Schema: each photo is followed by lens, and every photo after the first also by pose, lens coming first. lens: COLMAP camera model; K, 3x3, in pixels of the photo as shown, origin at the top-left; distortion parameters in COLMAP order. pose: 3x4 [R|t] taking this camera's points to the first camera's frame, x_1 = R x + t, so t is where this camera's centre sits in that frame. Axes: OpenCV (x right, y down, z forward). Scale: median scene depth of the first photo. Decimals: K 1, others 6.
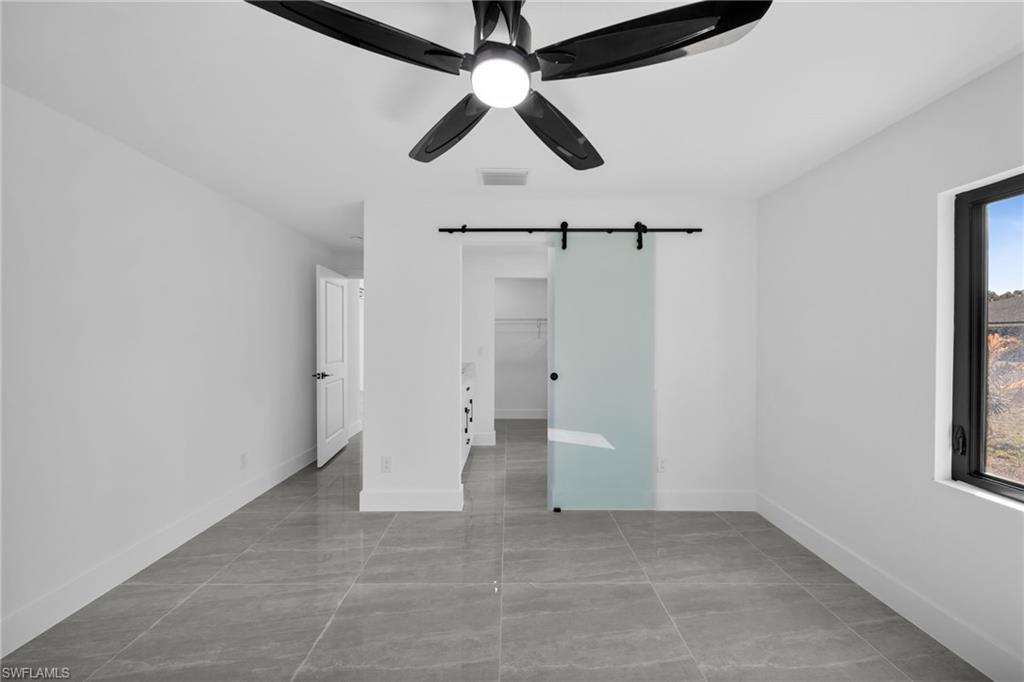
lens RADIAL K [[362.8, 0, 511.9], [0, 362.8, 340.5], [0, 0, 1]] dist [0.001781, -0.001562]
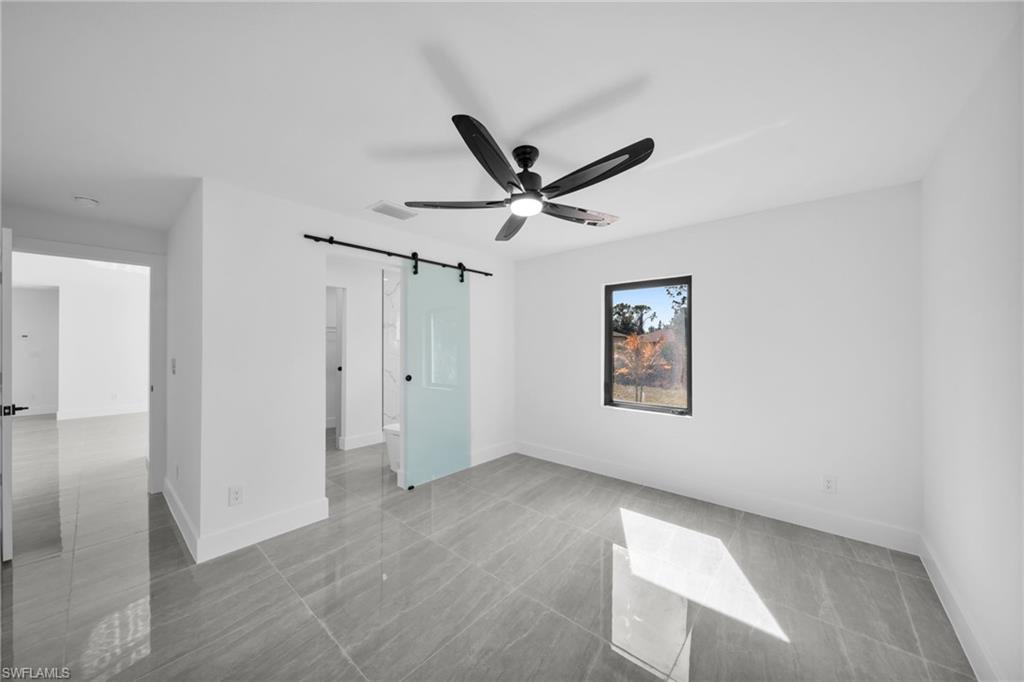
lens RADIAL K [[362.8, 0, 509.1], [0, 362.8, 347.6], [0, 0, 1]] dist [0.001781, -0.001562]
pose [[0.653717, -0.007586, 0.756701, -0.587858], [0.009600, 0.999952, 0.001732, -0.001542], [-0.756679, 0.006132, 0.653758, -0.047717]]
